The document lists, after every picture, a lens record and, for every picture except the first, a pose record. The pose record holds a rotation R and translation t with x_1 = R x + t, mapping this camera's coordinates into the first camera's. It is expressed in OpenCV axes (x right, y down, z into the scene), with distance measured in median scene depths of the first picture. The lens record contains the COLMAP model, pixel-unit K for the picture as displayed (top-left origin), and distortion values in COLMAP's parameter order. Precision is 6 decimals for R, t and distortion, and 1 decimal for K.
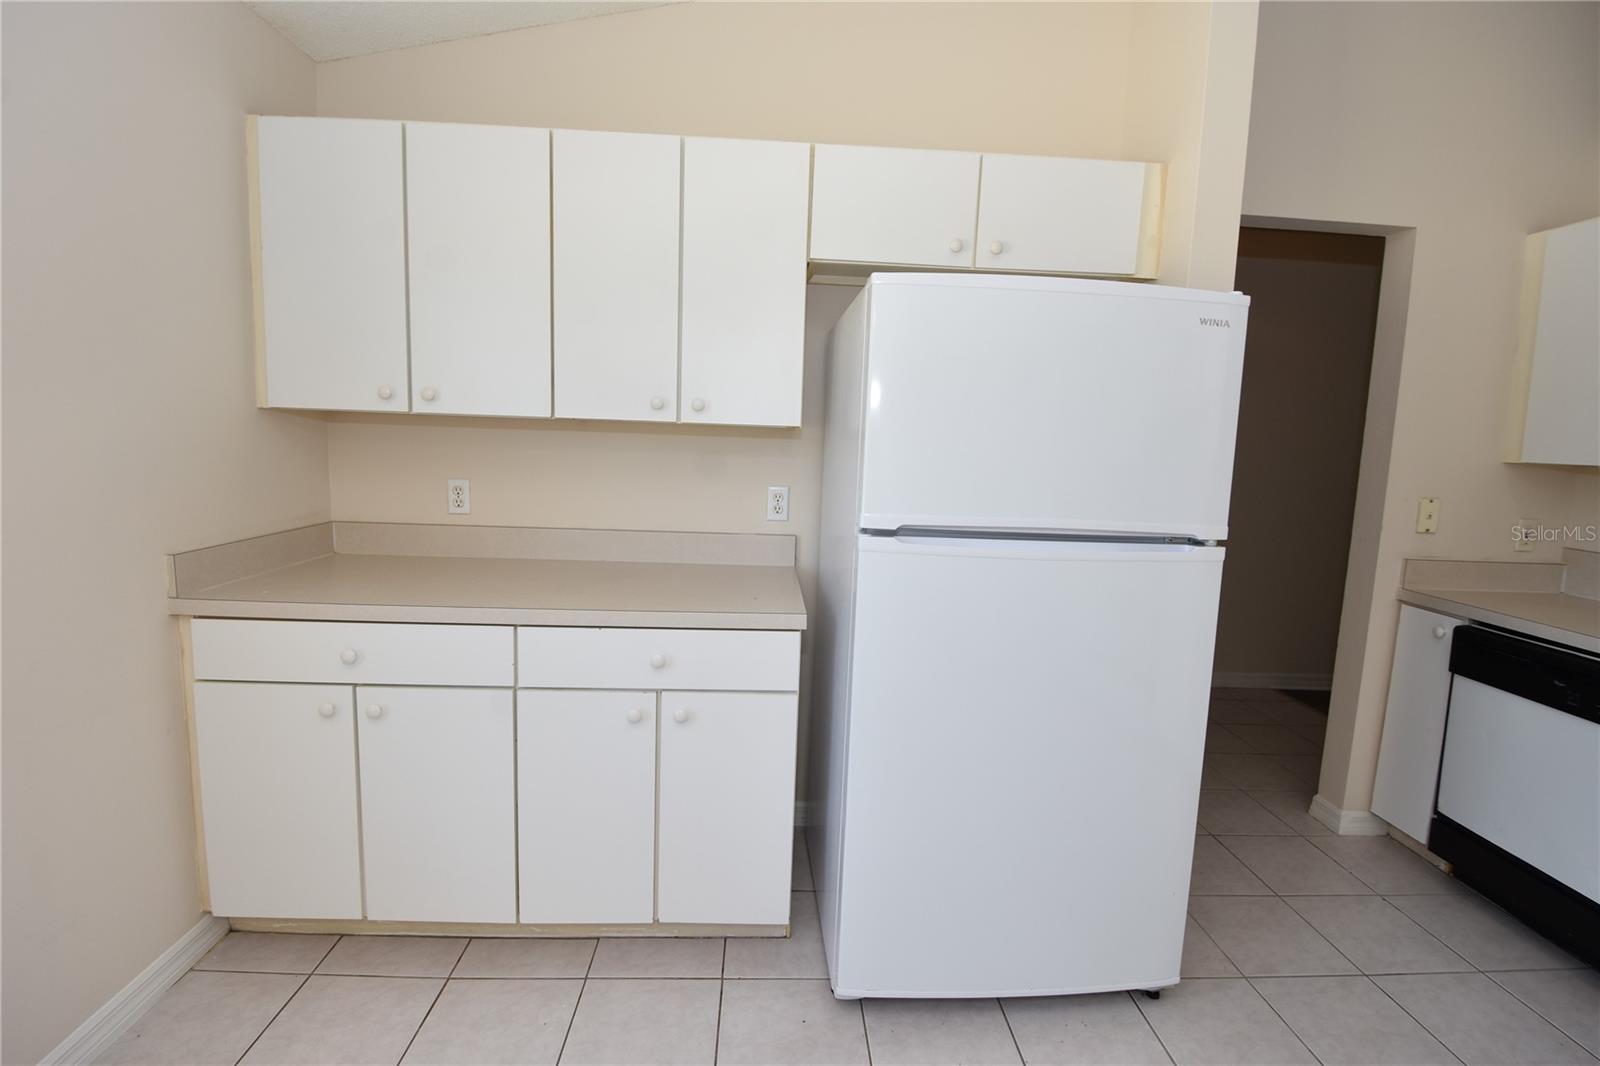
lens RADIAL K [[703.2, 0, 794.4], [0, 703.2, 513.7], [0, 0, 1]] dist [0.013185, -0.021983]
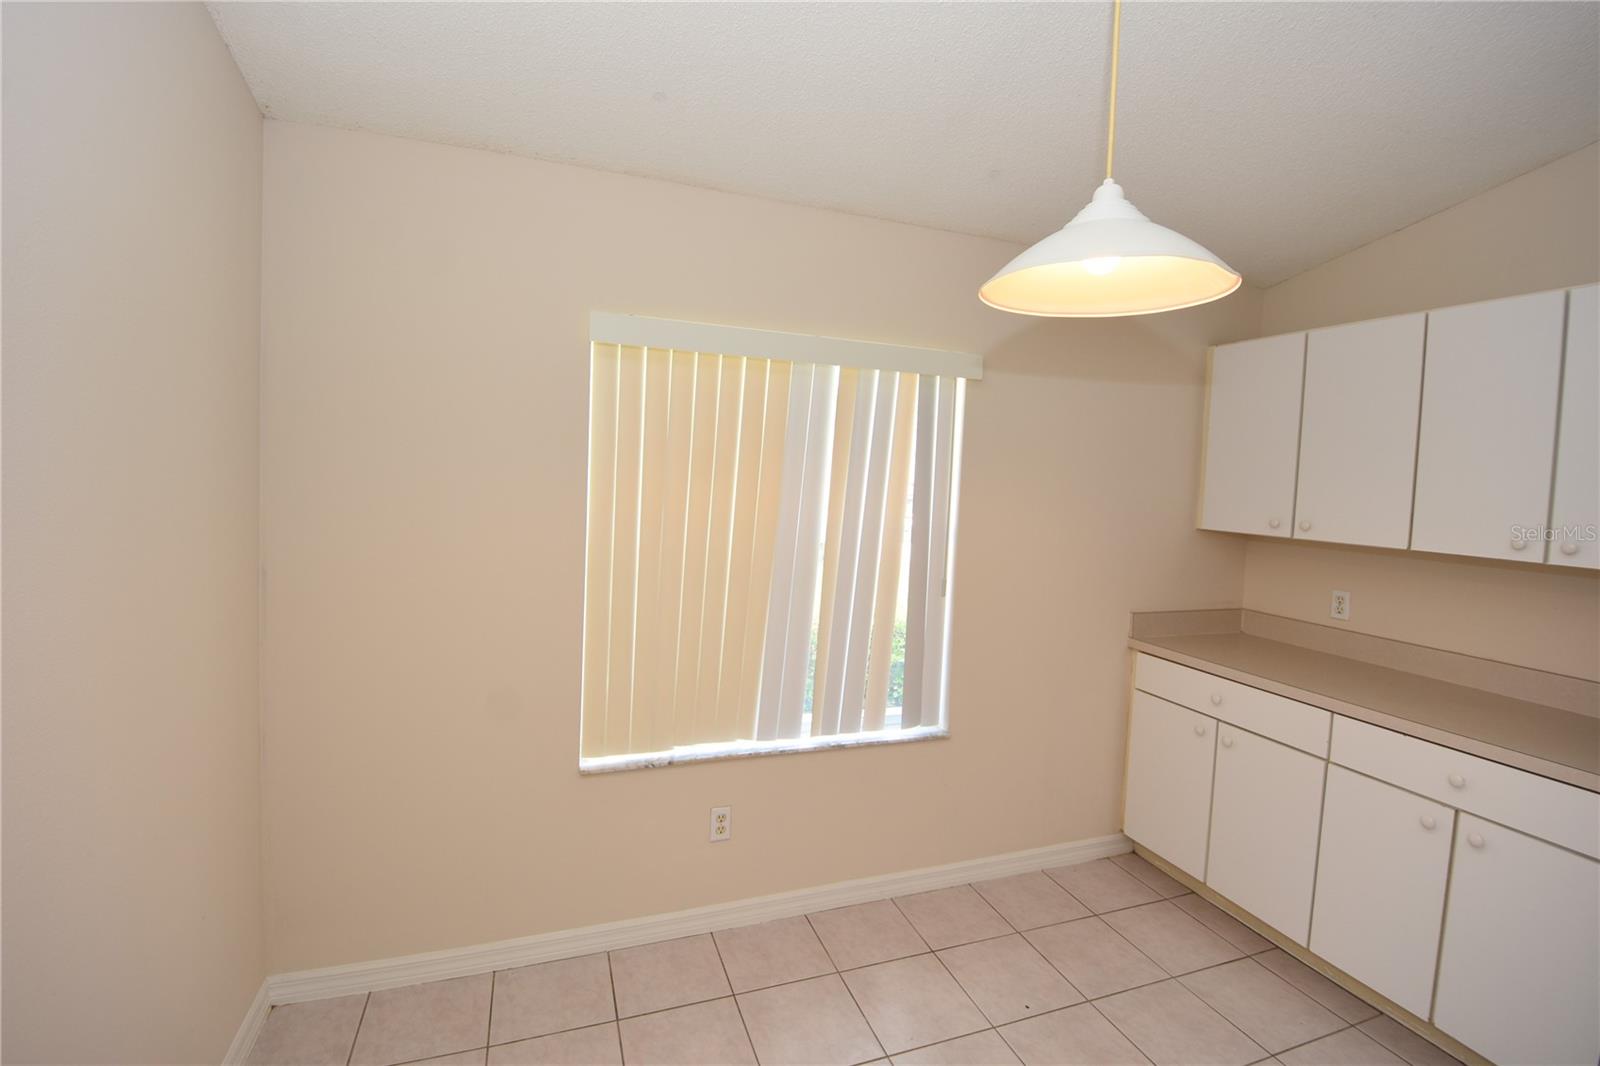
lens RADIAL K [[703.2, 0, 794.4], [0, 703.2, 513.7], [0, 0, 1]] dist [0.013185, -0.021983]
pose [[0.305170, 0.029796, -0.951832, 0.444254], [-0.138929, 0.990210, -0.013545, -0.038478], [0.942109, 0.136370, 0.306322, -0.316157]]
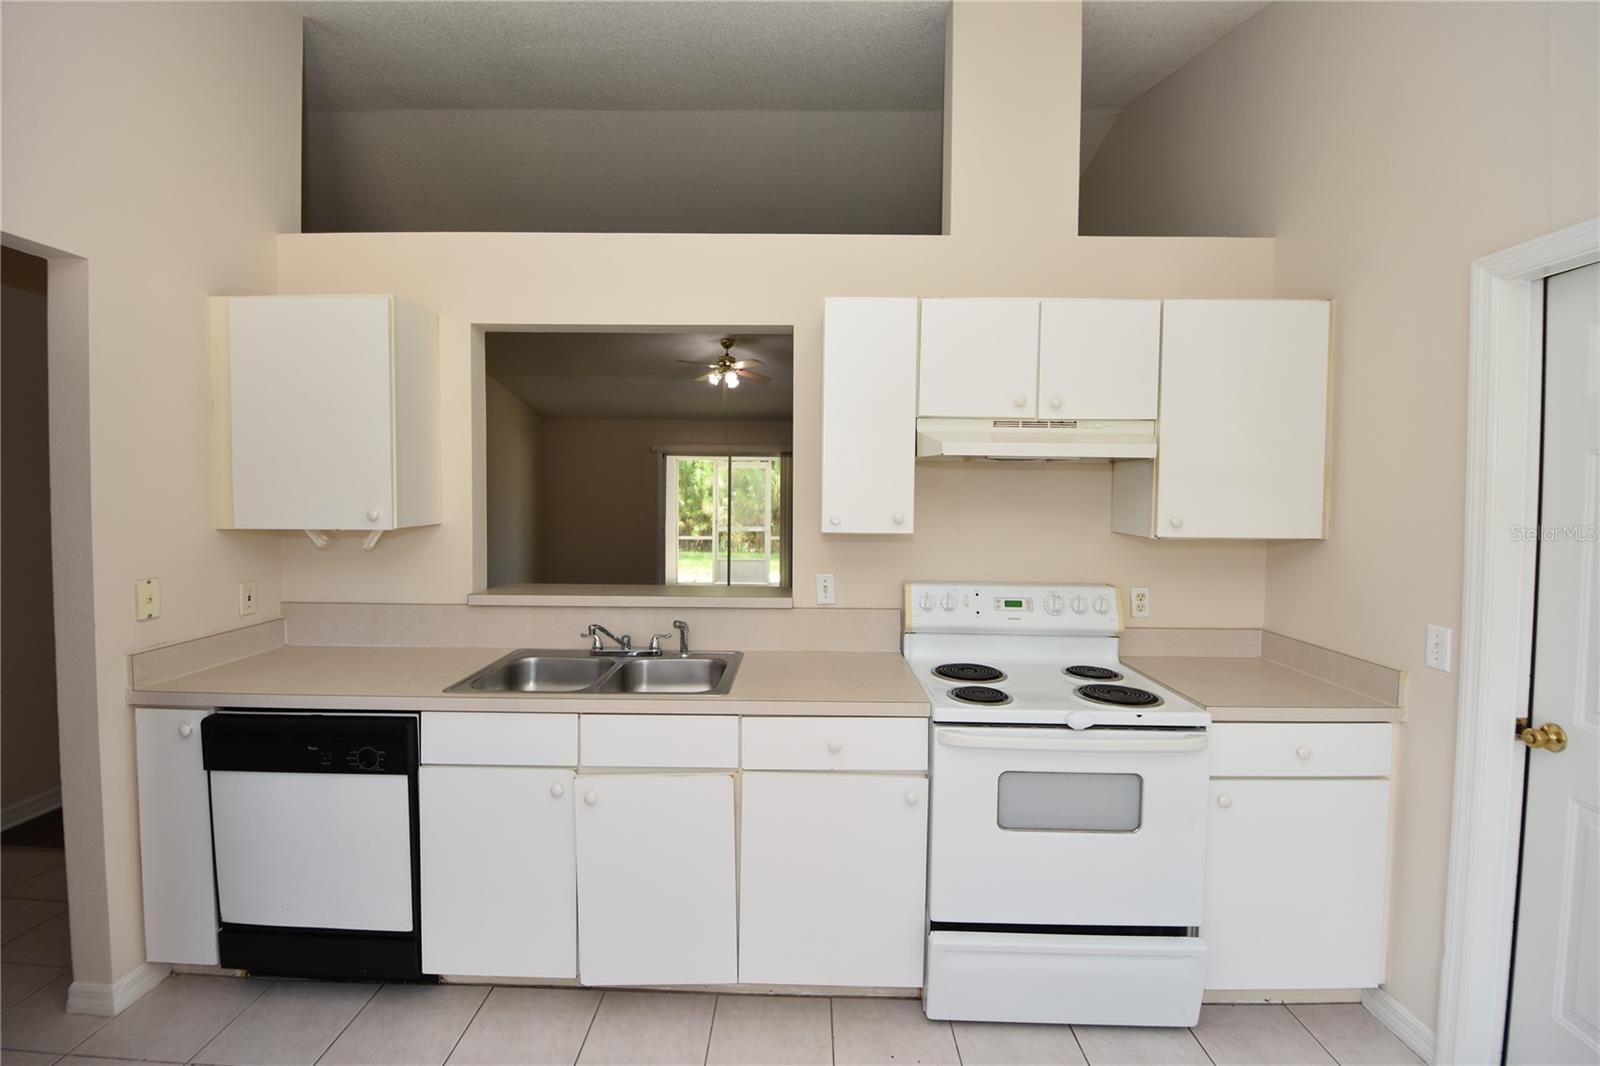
lens RADIAL K [[703.2, 0, 794.4], [0, 703.2, 513.7], [0, 0, 1]] dist [0.013185, -0.021983]
pose [[0.056933, -0.072004, 0.995778, 0.122274], [0.105426, 0.992253, 0.065721, -0.092839], [-0.992796, 0.101239, 0.064083, 0.176740]]
